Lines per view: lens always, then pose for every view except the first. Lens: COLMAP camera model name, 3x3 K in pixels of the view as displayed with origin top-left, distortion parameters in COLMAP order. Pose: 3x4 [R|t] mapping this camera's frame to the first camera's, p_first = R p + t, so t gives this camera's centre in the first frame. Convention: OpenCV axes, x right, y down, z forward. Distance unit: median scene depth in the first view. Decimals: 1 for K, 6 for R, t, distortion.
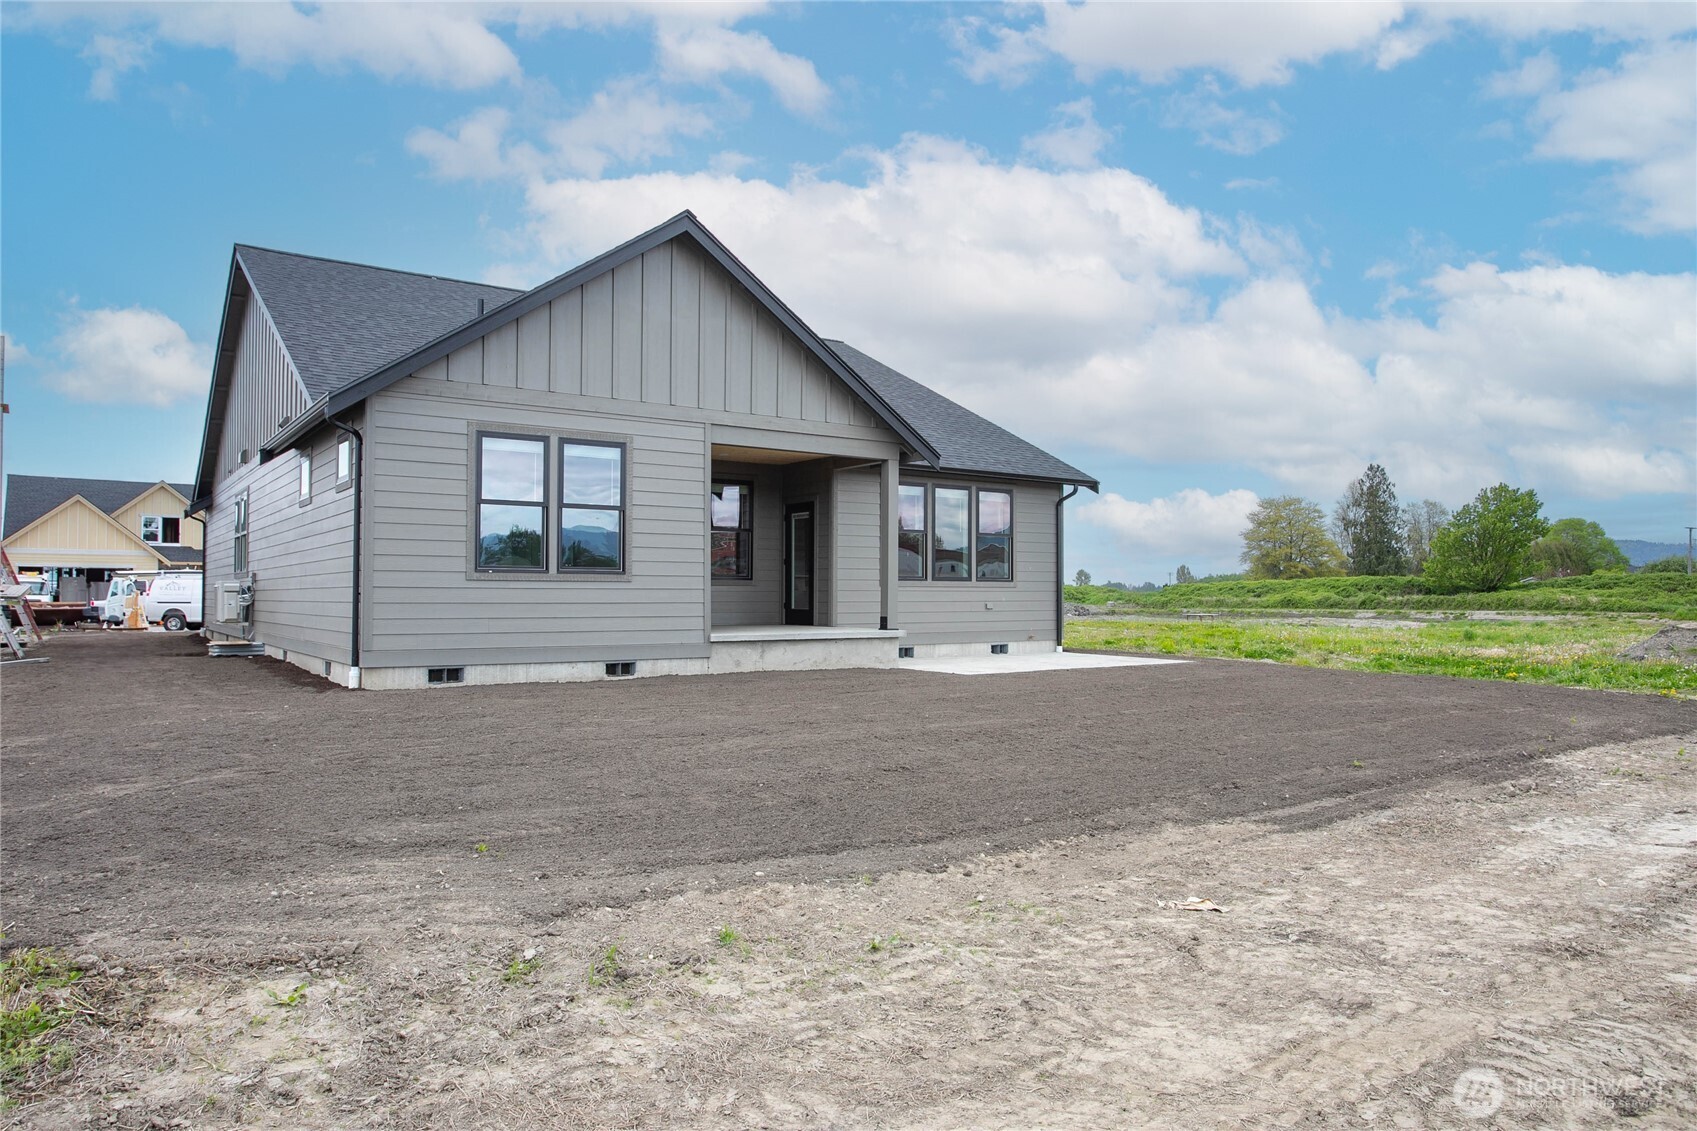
lens RADIAL K [[1113.0, 0, 844.9], [0, 1113.0, 568.2], [0, 0, 1]] dist [-0.022250, 0.016199]
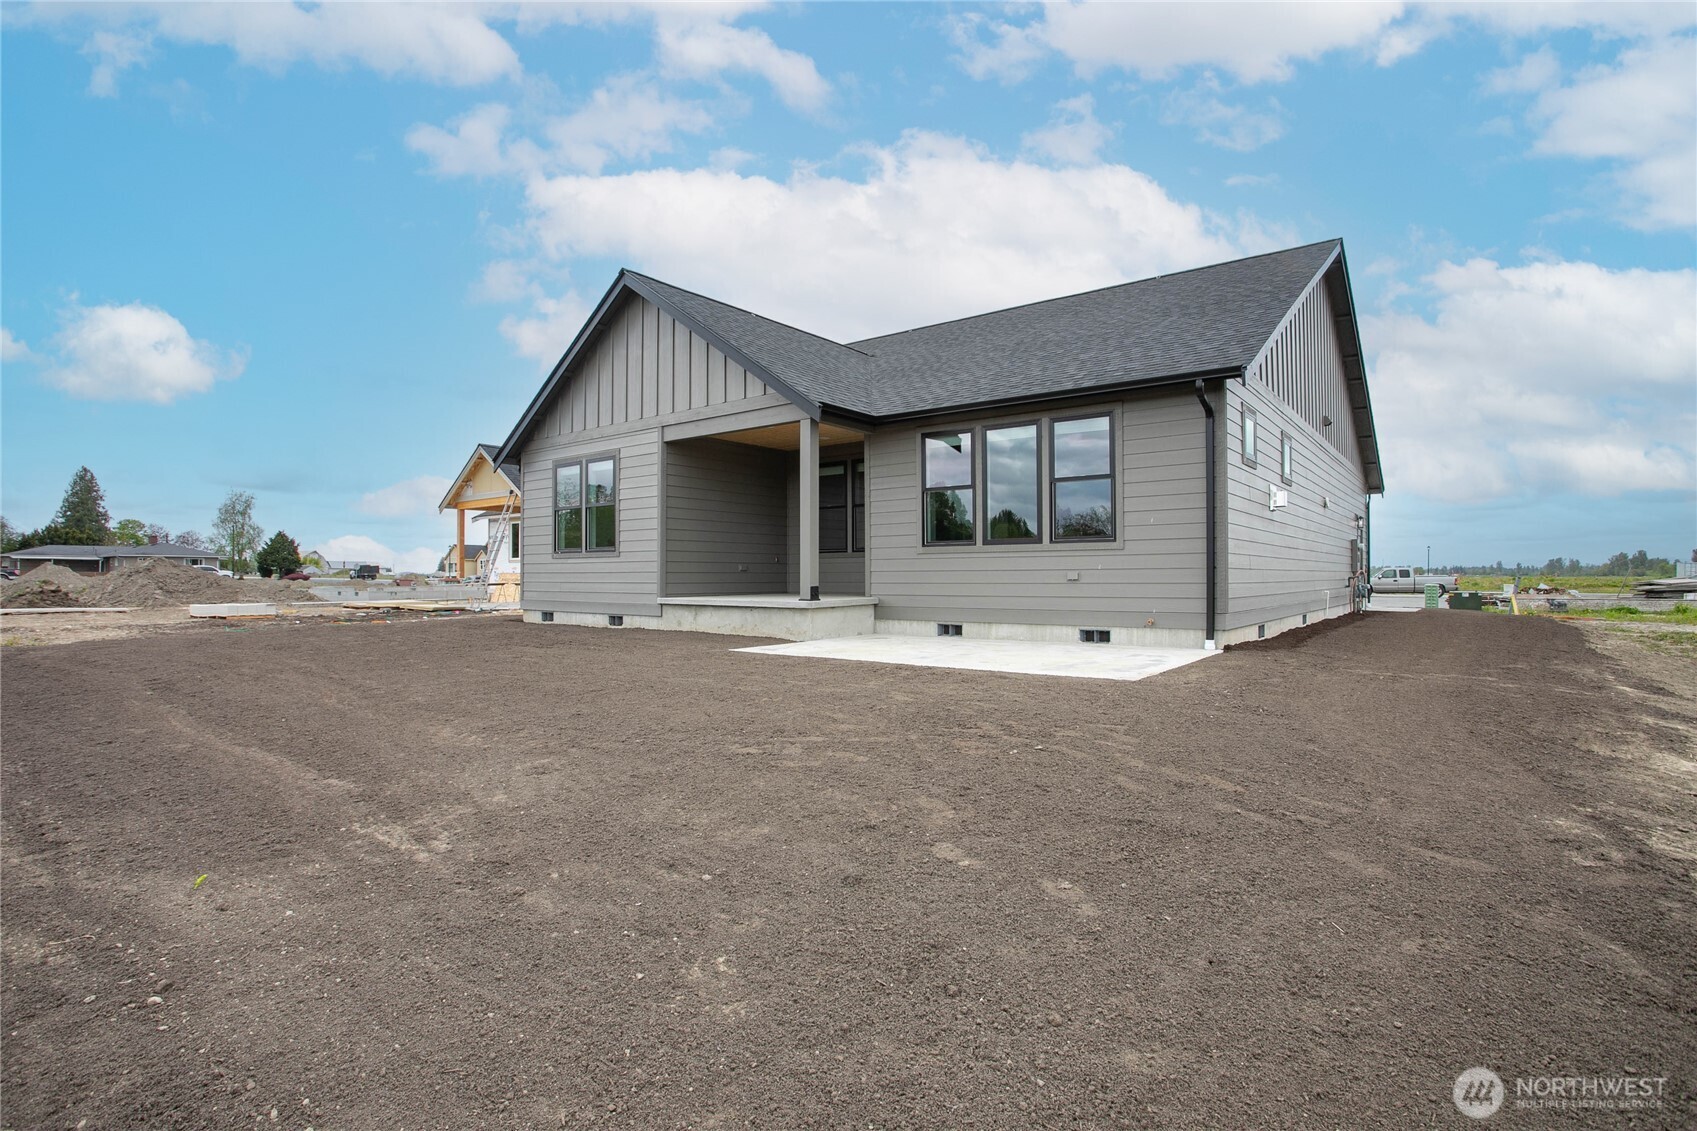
lens RADIAL K [[816.0, 0, 849.1], [0, 816.0, 551.3], [0, 0, 1]] dist [-0.003888, 0.004459]
pose [[0.290099, -0.019758, -0.956793, 0.805961], [0.034368, 0.999357, -0.010217, 0.024331], [0.956379, -0.029919, 0.290592, 0.938992]]
